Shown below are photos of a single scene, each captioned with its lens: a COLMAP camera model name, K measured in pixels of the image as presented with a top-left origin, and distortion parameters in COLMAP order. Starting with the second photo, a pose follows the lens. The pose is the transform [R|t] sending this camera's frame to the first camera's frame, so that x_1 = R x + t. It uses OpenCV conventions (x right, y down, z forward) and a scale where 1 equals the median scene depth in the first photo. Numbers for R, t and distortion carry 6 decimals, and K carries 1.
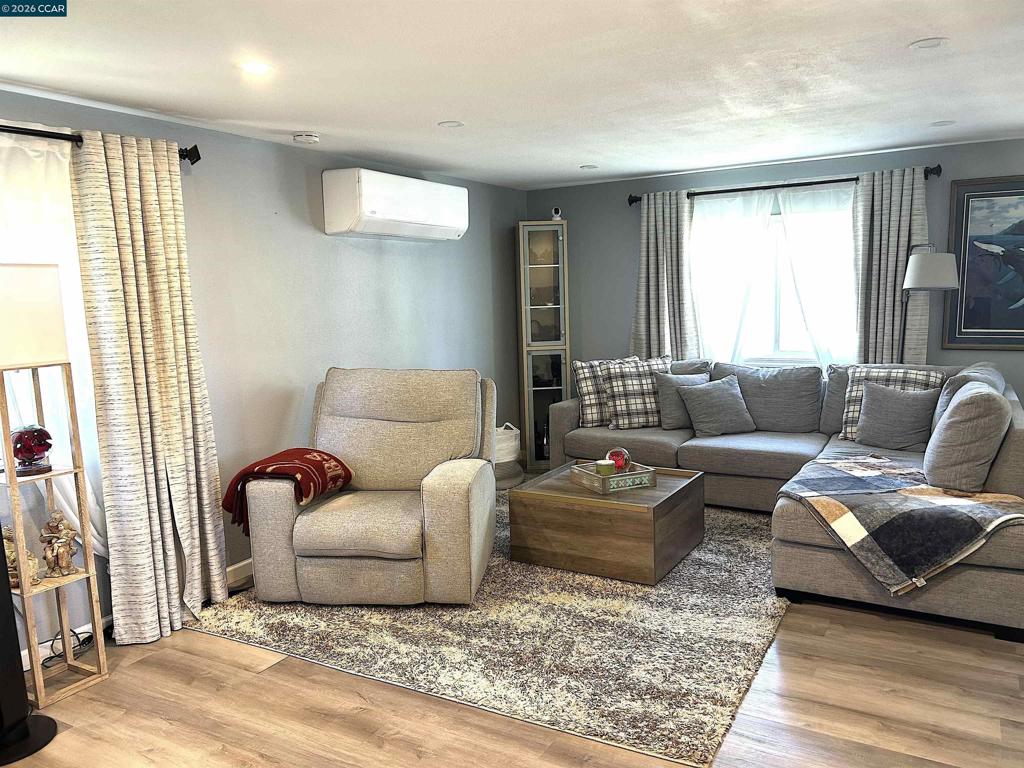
lens RADIAL K [[775.0, 0, 508.1], [0, 775.0, 386.0], [0, 0, 1]] dist [0.067712, -0.079534]
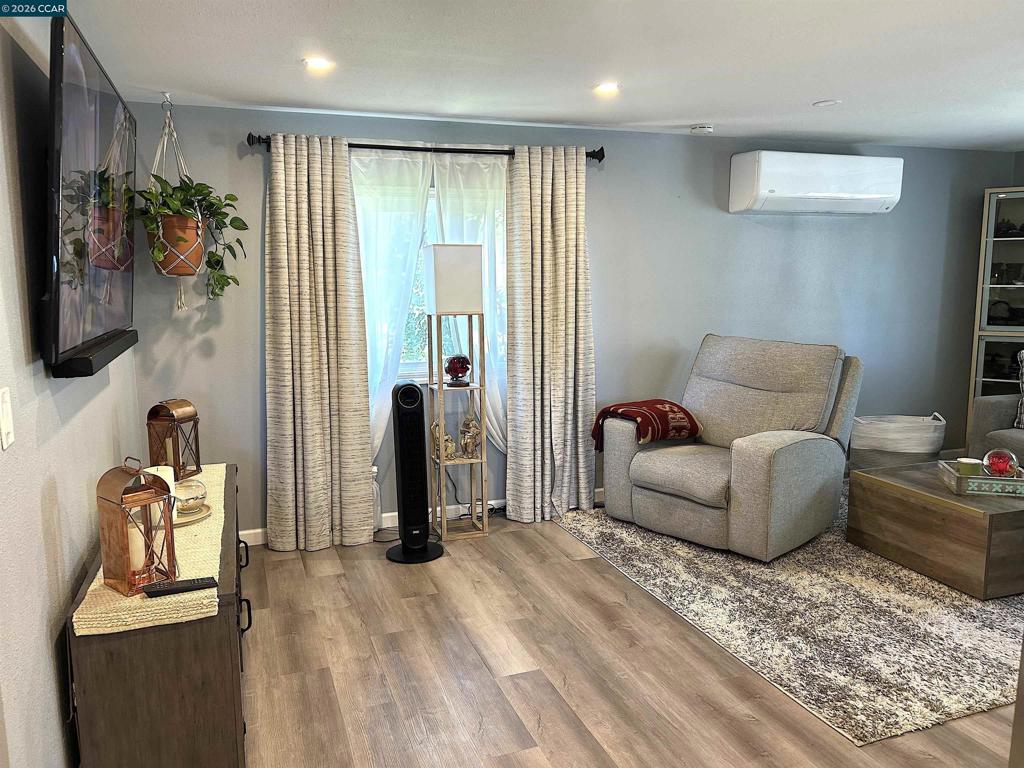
lens RADIAL K [[775.0, 0, 512.4], [0, 775.0, 387.4], [0, 0, 1]] dist [0.067712, -0.079534]
pose [[0.762630, 0.120097, -0.635588, 0.338876], [-0.095626, 0.992748, 0.072845, -0.002789], [0.639727, 0.005225, 0.768584, -0.049712]]
